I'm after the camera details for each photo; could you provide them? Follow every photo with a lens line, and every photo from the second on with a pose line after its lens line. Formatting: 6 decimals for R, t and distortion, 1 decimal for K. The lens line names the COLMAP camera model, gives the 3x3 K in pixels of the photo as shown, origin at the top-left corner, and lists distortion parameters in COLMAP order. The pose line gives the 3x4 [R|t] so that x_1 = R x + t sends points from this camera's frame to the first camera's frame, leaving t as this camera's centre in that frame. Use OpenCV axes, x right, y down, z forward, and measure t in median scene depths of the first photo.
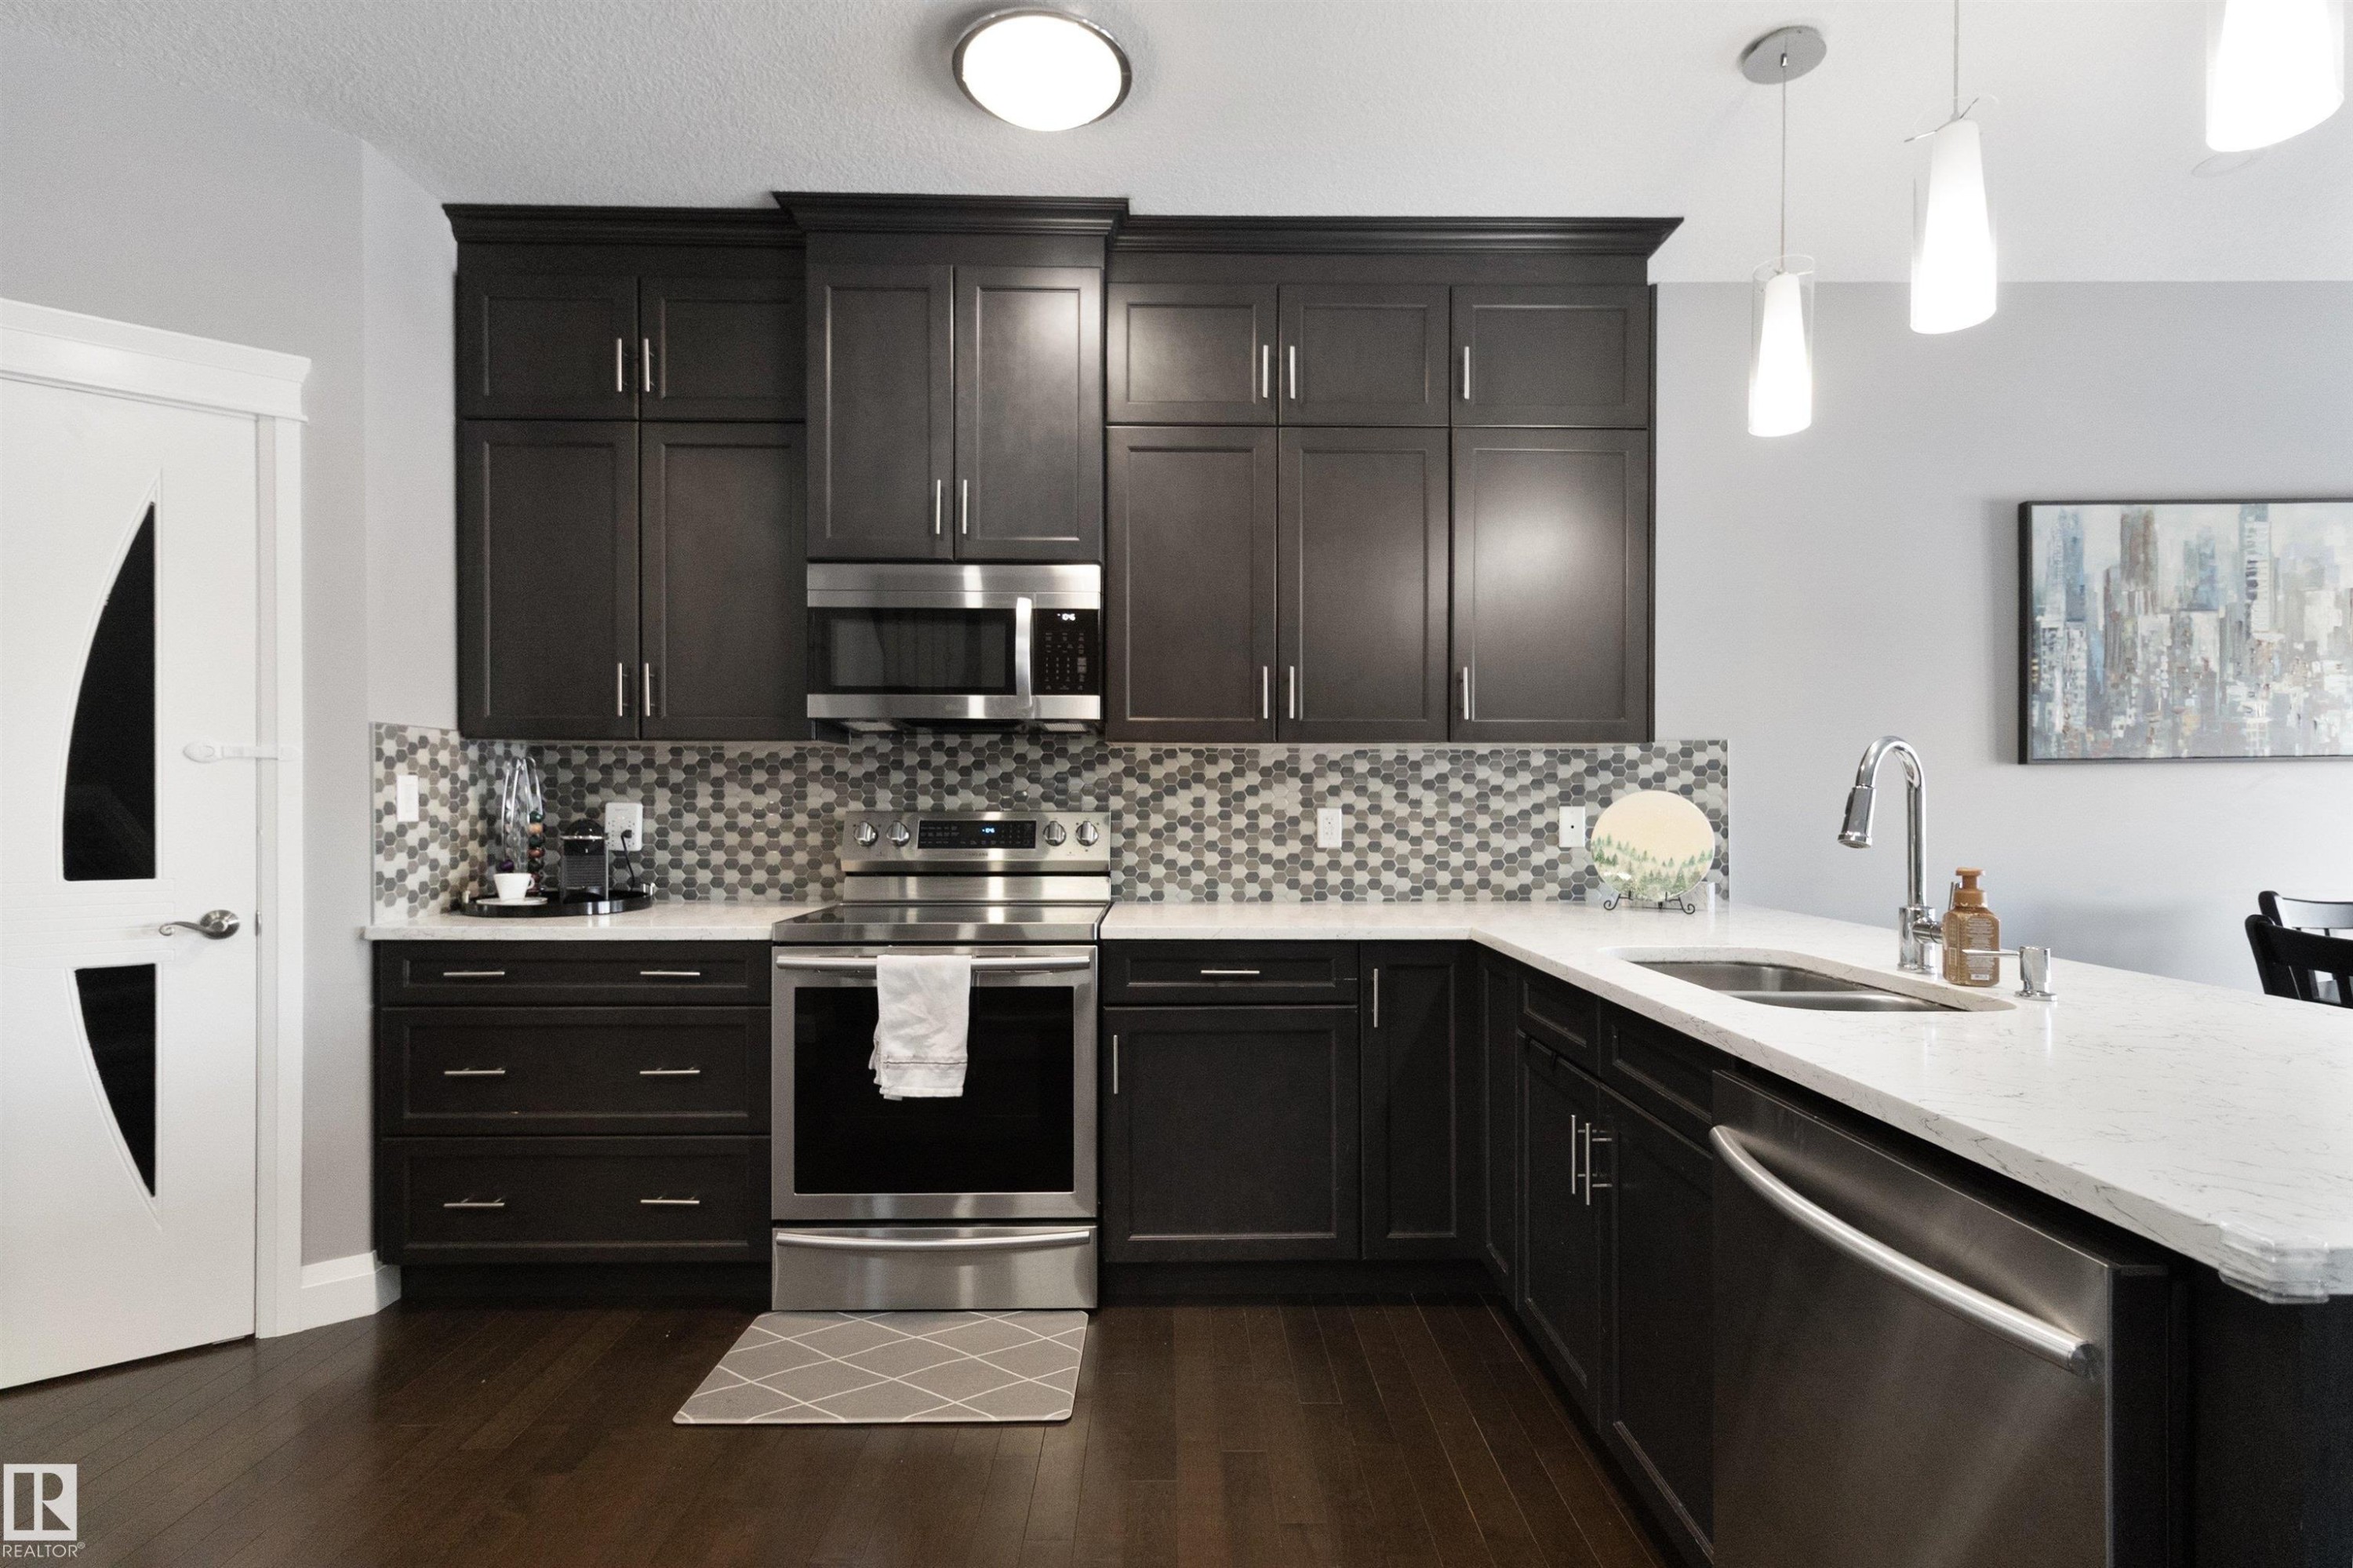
lens RADIAL K [[1116.9, 0, 1191.6], [0, 1116.9, 806.5], [0, 0, 1]] dist [0.000248, 0.002150]
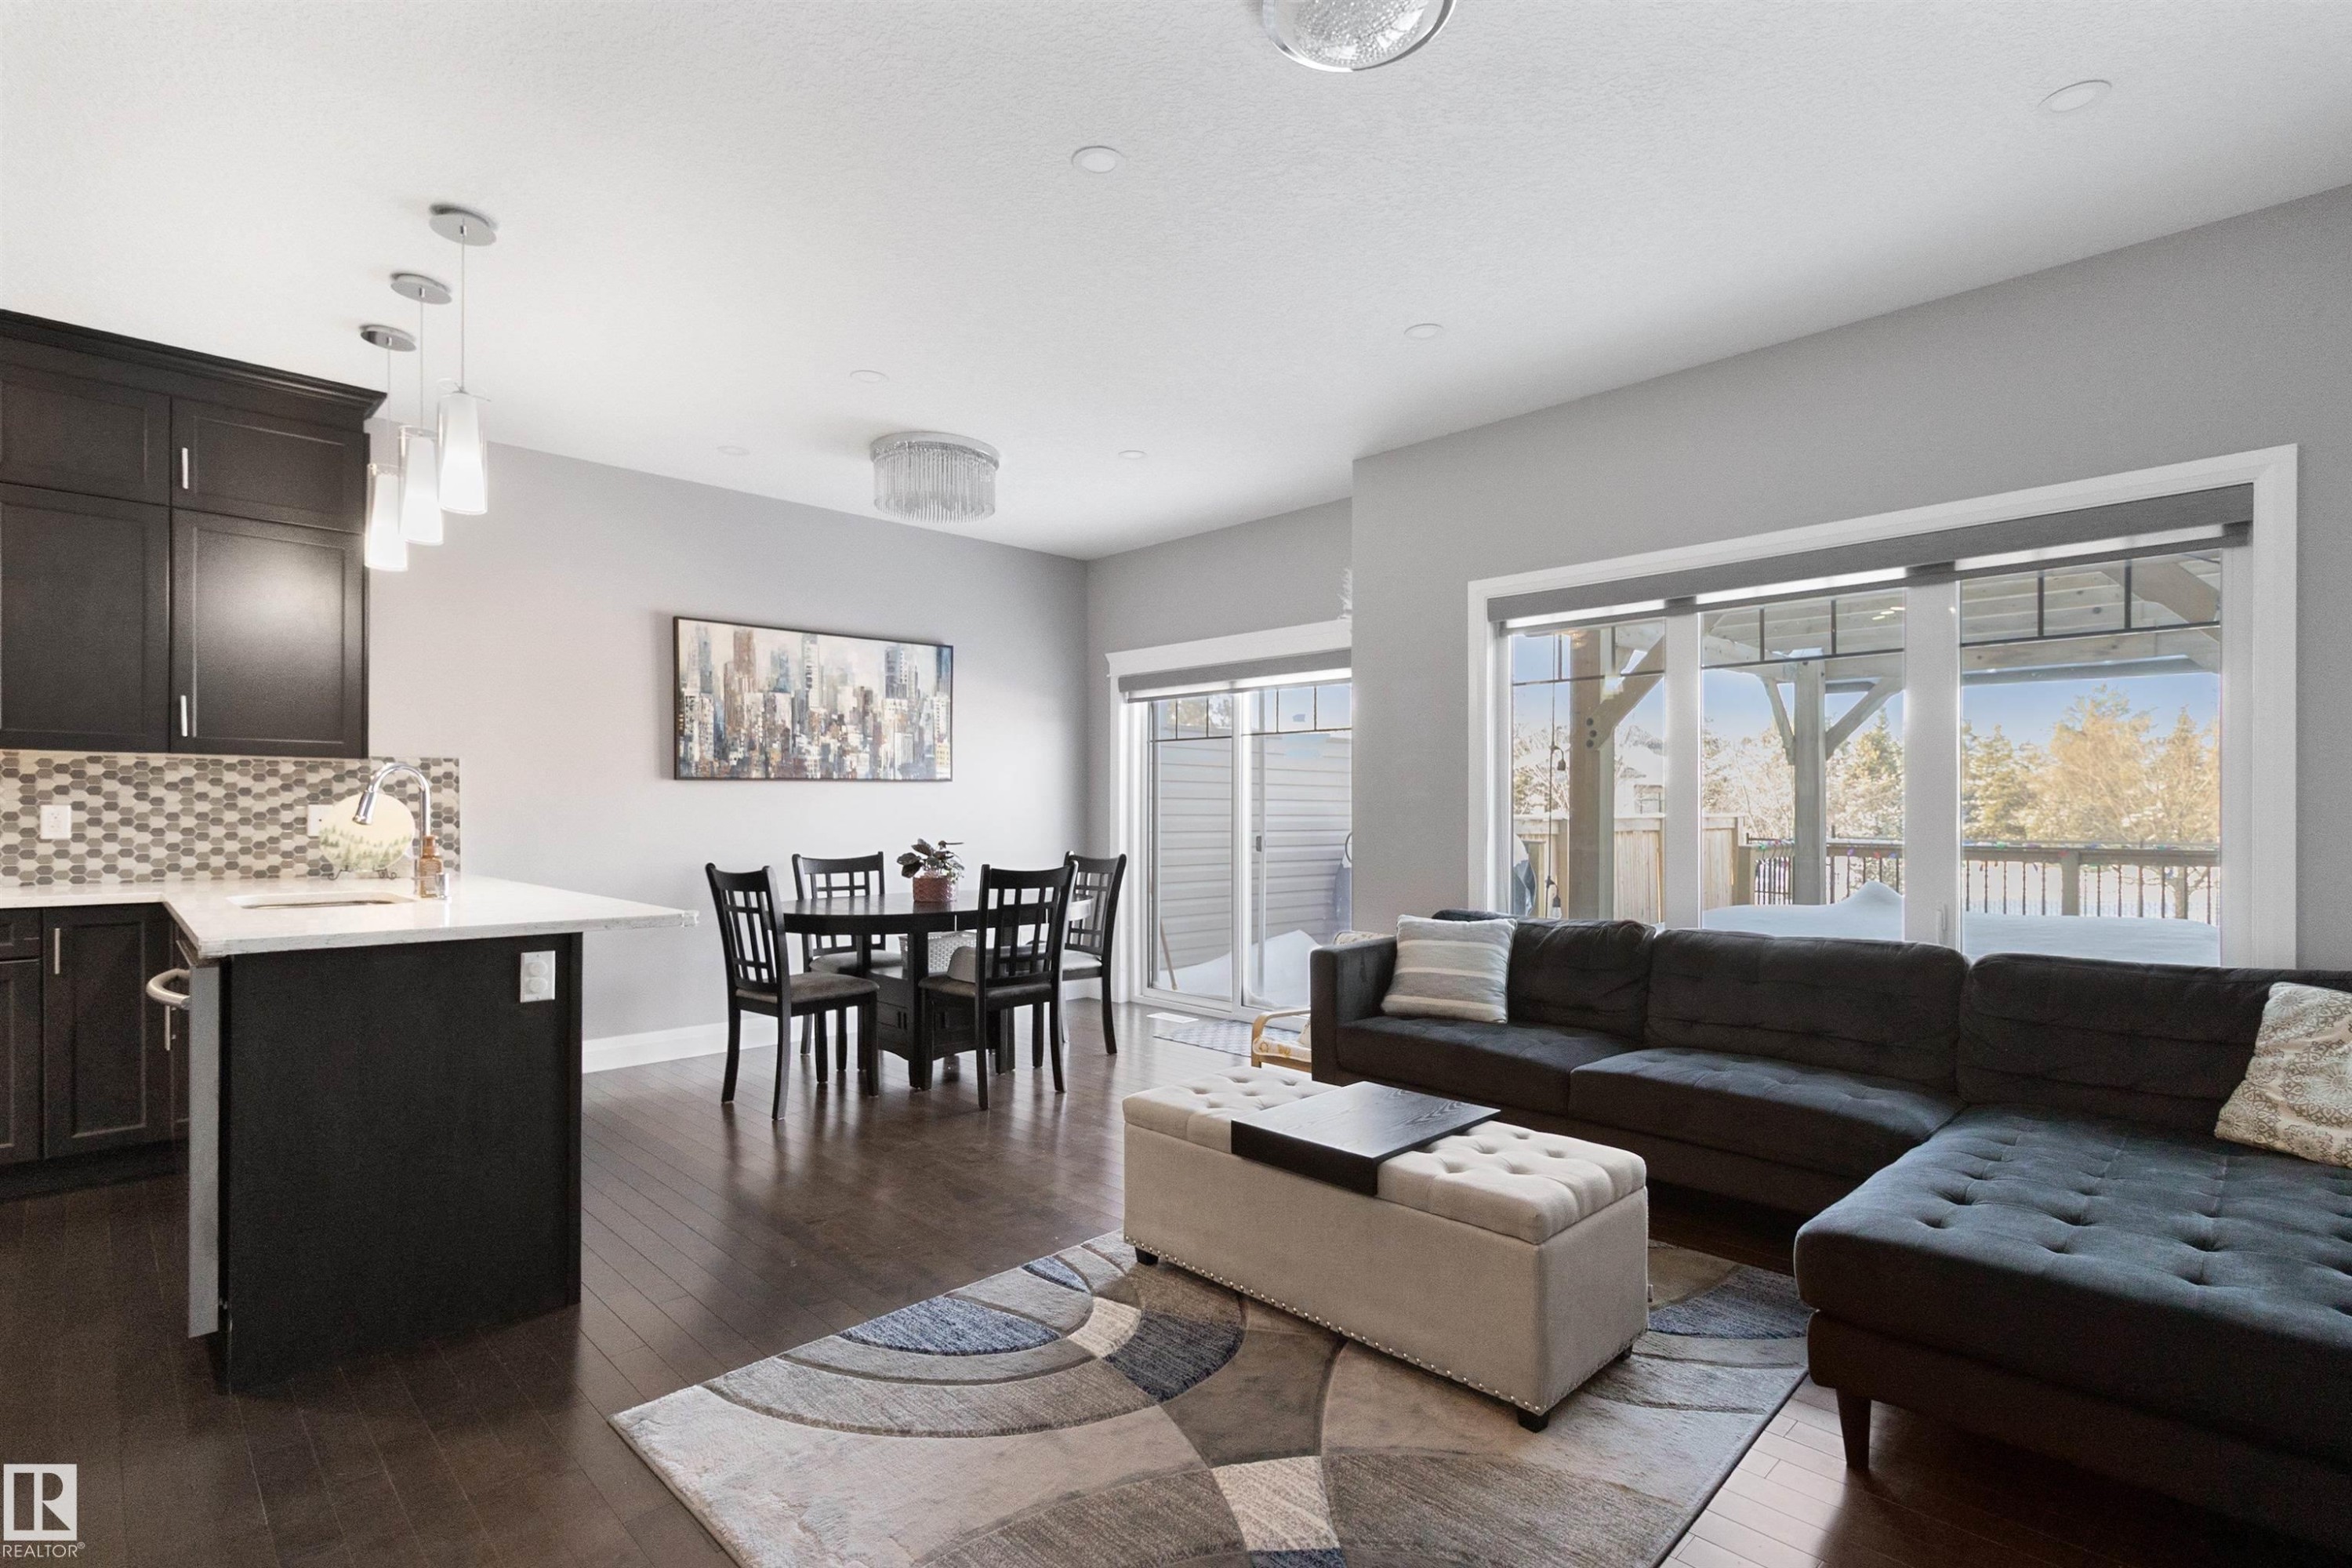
lens RADIAL K [[1116.4, 0, 1187.2], [0, 1116.4, 810.9], [0, 0, 1]] dist [0.000248, 0.002150]
pose [[0.726471, 0.001957, 0.687194, 0.180207], [-0.001006, 0.999998, -0.001784, 0.008544], [-0.687196, 0.000604, 0.726472, -0.667630]]
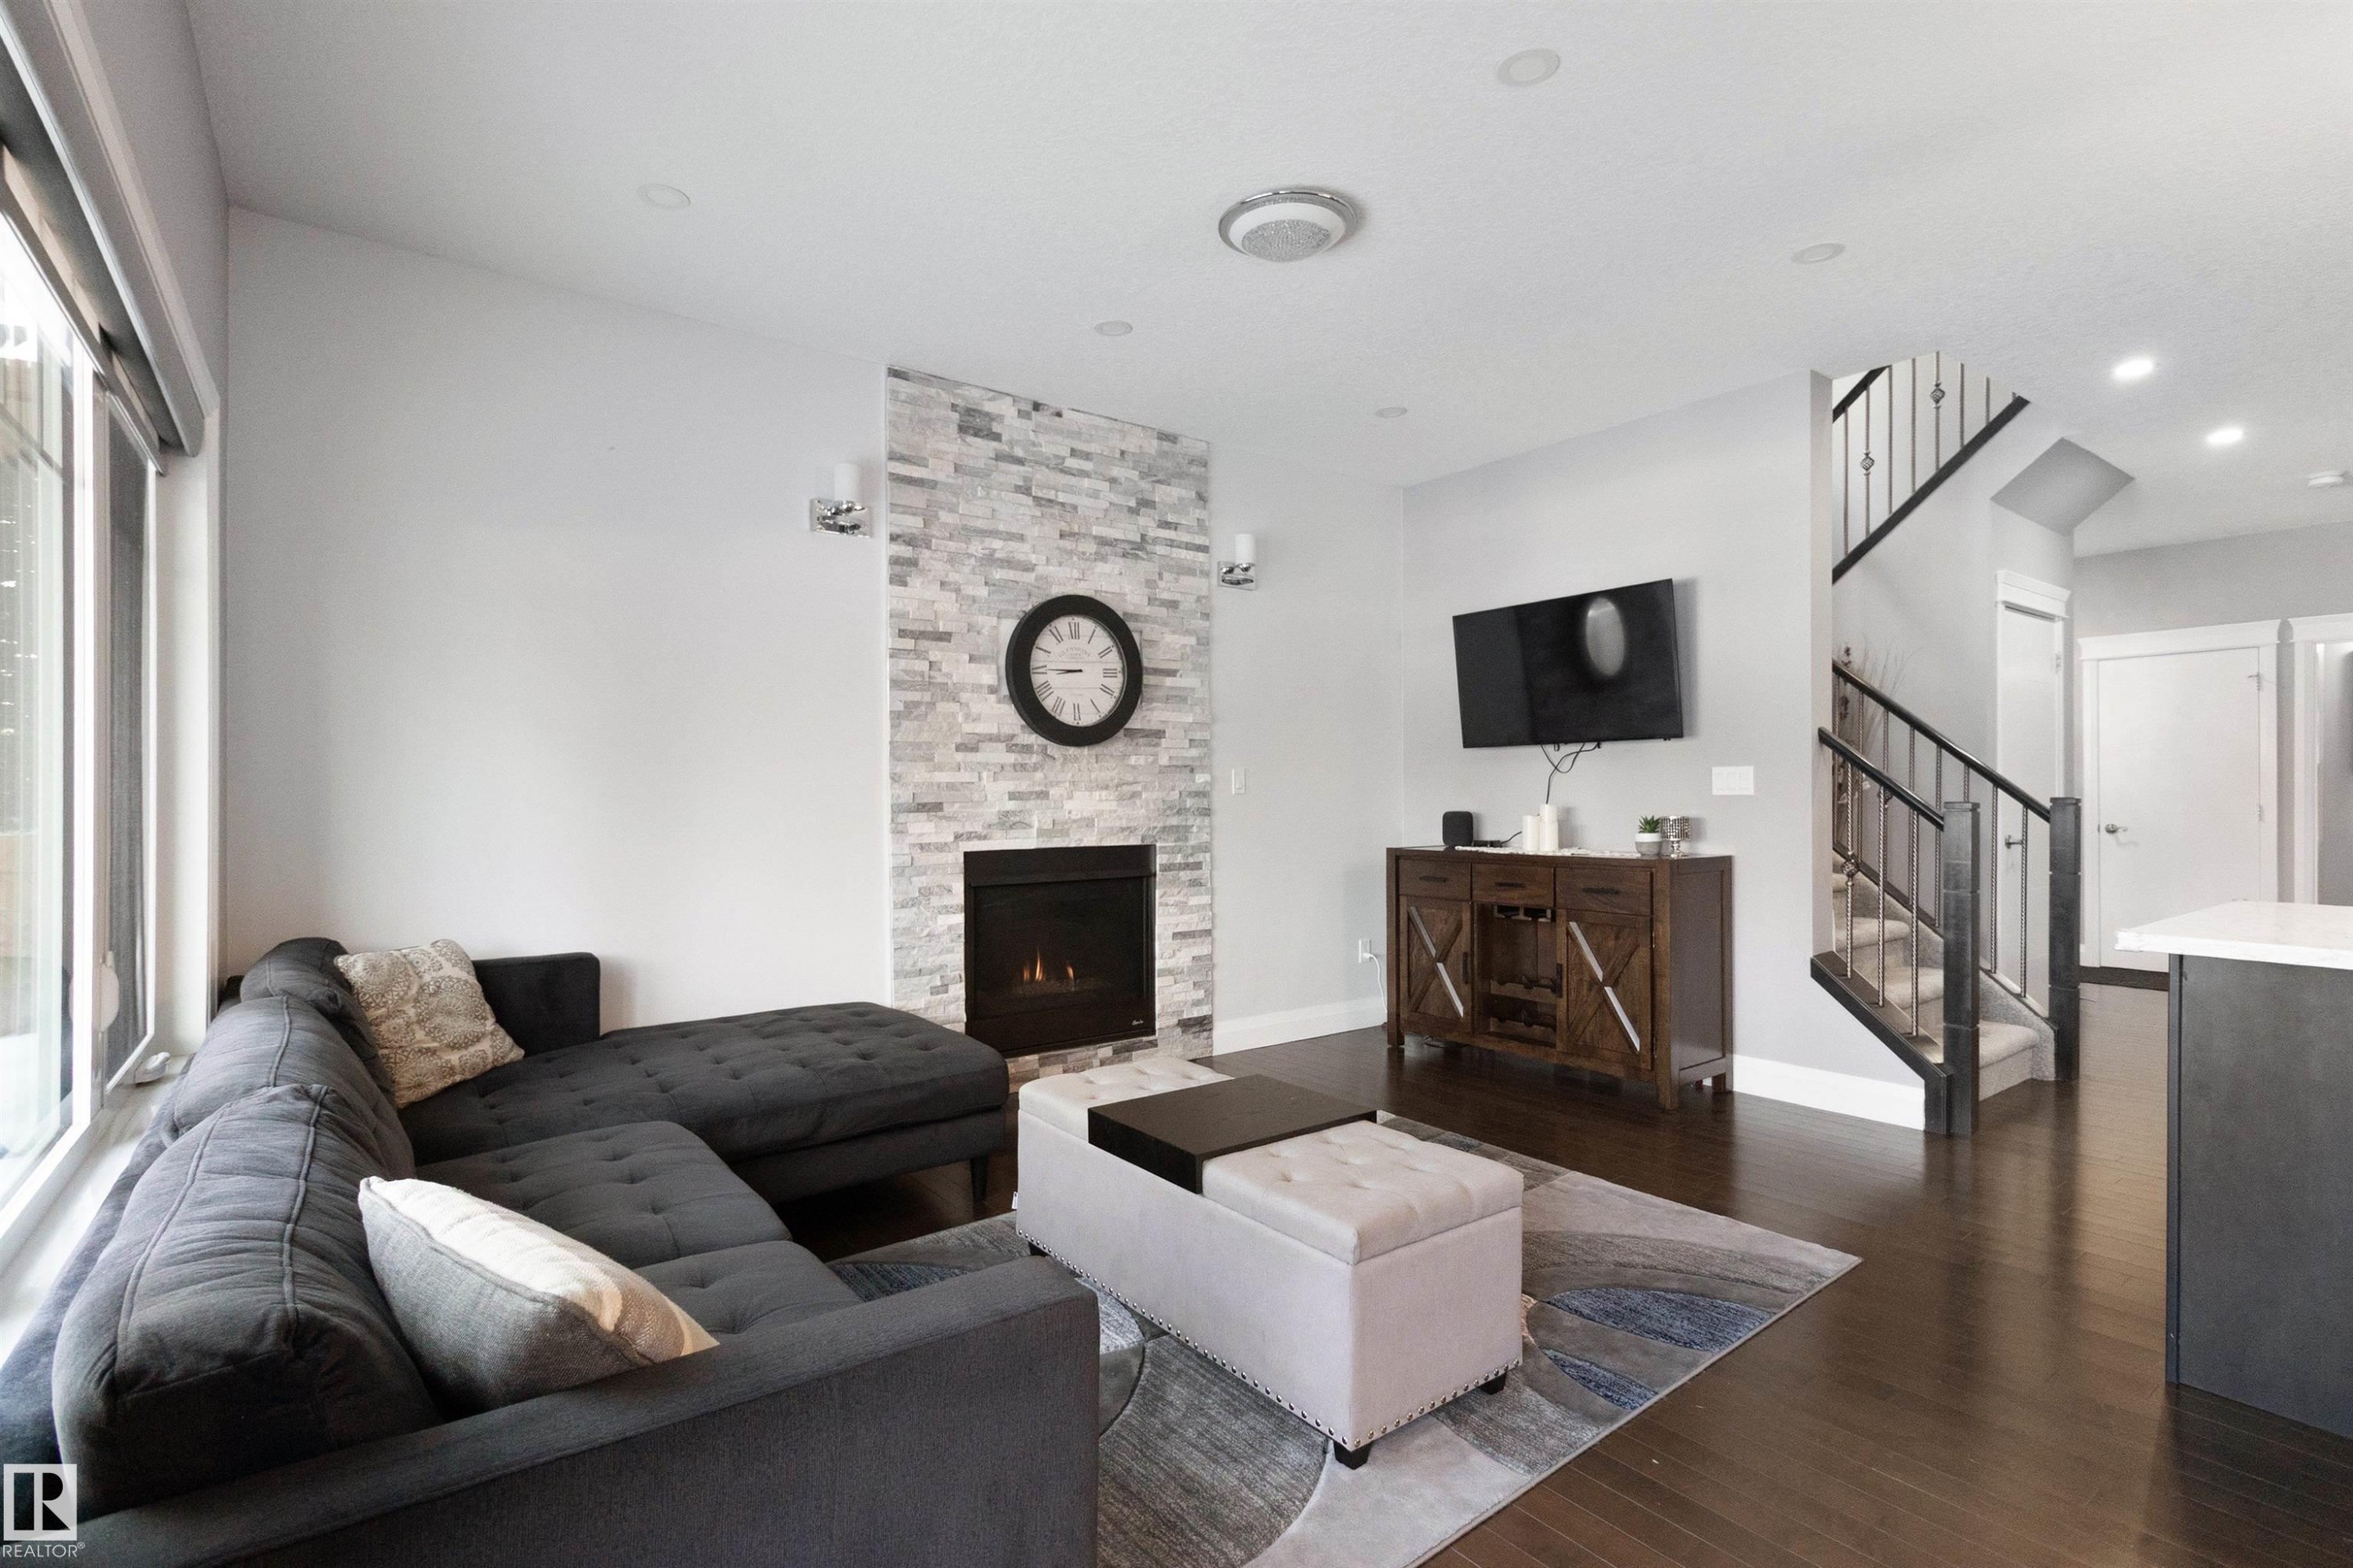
lens RADIAL K [[1116.9, 0, 1166.2], [0, 1116.9, 785.0], [0, 0, 1]] dist [0.000248, 0.002150]
pose [[-0.814168, -0.000947, -0.580628, 1.323395], [-0.001865, 0.999998, 0.000983, 0.000155], [0.580626, 0.001883, -0.814168, 0.439455]]
